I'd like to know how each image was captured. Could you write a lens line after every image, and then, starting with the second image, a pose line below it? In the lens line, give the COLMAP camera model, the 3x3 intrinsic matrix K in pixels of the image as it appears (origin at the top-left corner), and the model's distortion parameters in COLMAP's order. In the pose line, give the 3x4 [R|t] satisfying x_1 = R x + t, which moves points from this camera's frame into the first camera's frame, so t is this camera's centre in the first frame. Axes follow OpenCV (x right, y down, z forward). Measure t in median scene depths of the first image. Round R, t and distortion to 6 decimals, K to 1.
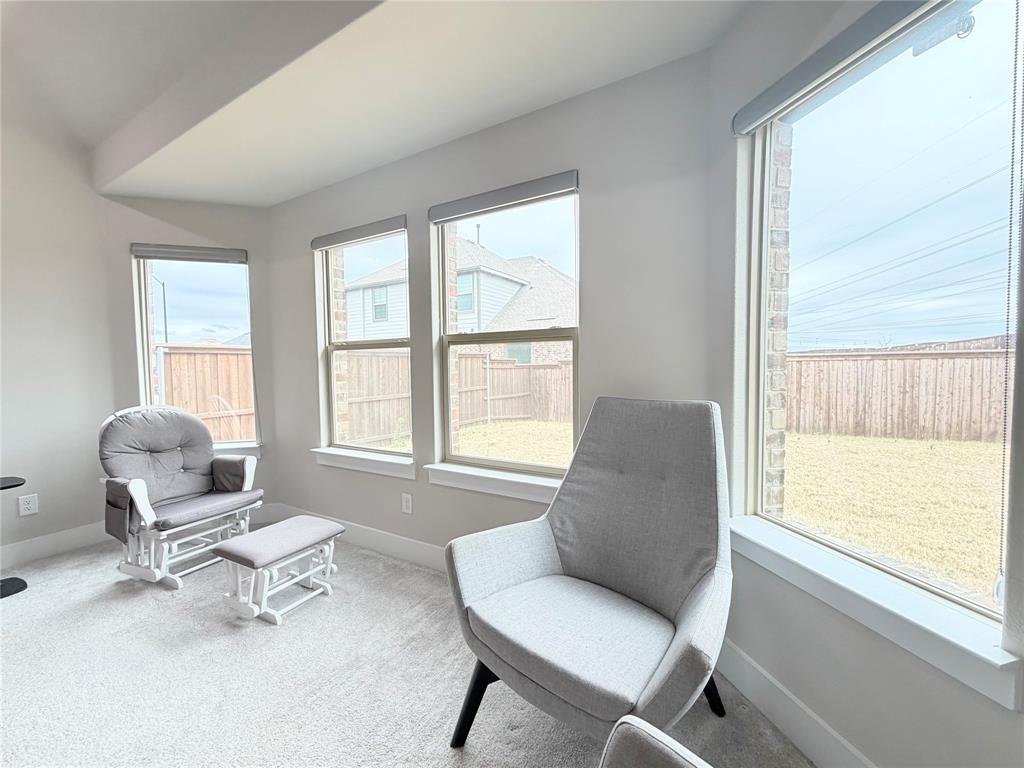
lens RADIAL K [[414.0, 0, 513.1], [0, 414.0, 384.9], [0, 0, 1]] dist [-0.001587, -0.000112]
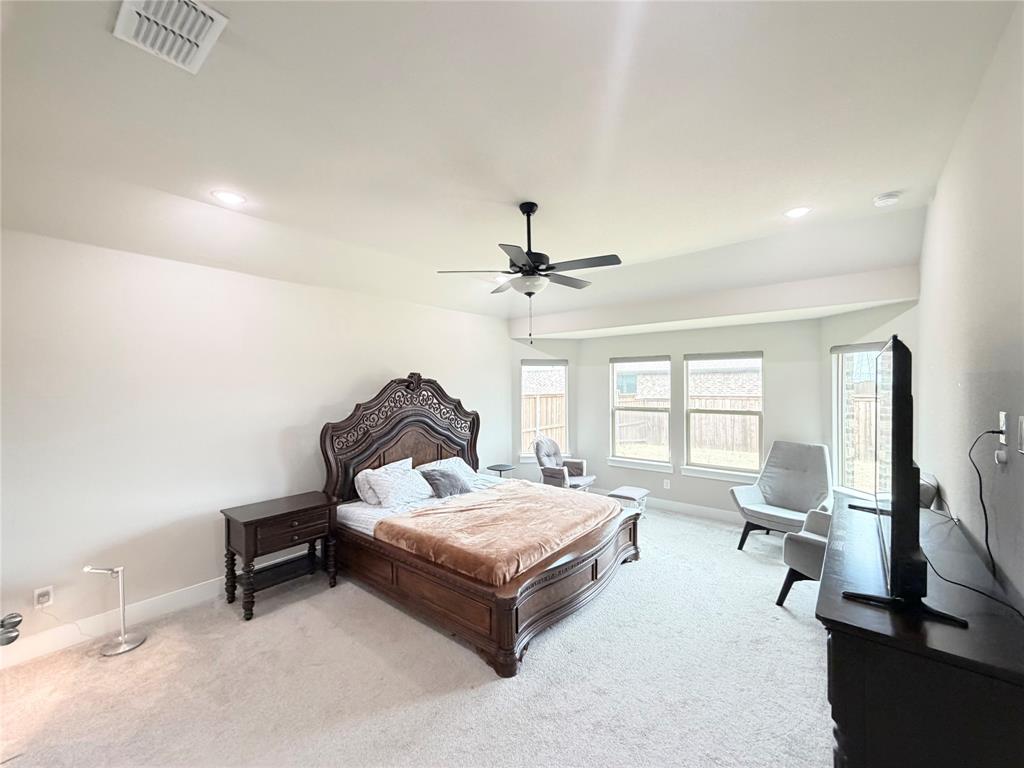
lens RADIAL K [[414.0, 0, 510.6], [0, 414.0, 380.6], [0, 0, 1]] dist [-0.001587, -0.000112]
pose [[0.985646, 0.007367, -0.168663, -0.895057], [-0.016987, 0.998305, -0.055666, -0.158079], [0.167967, 0.057732, 0.984101, -1.675808]]
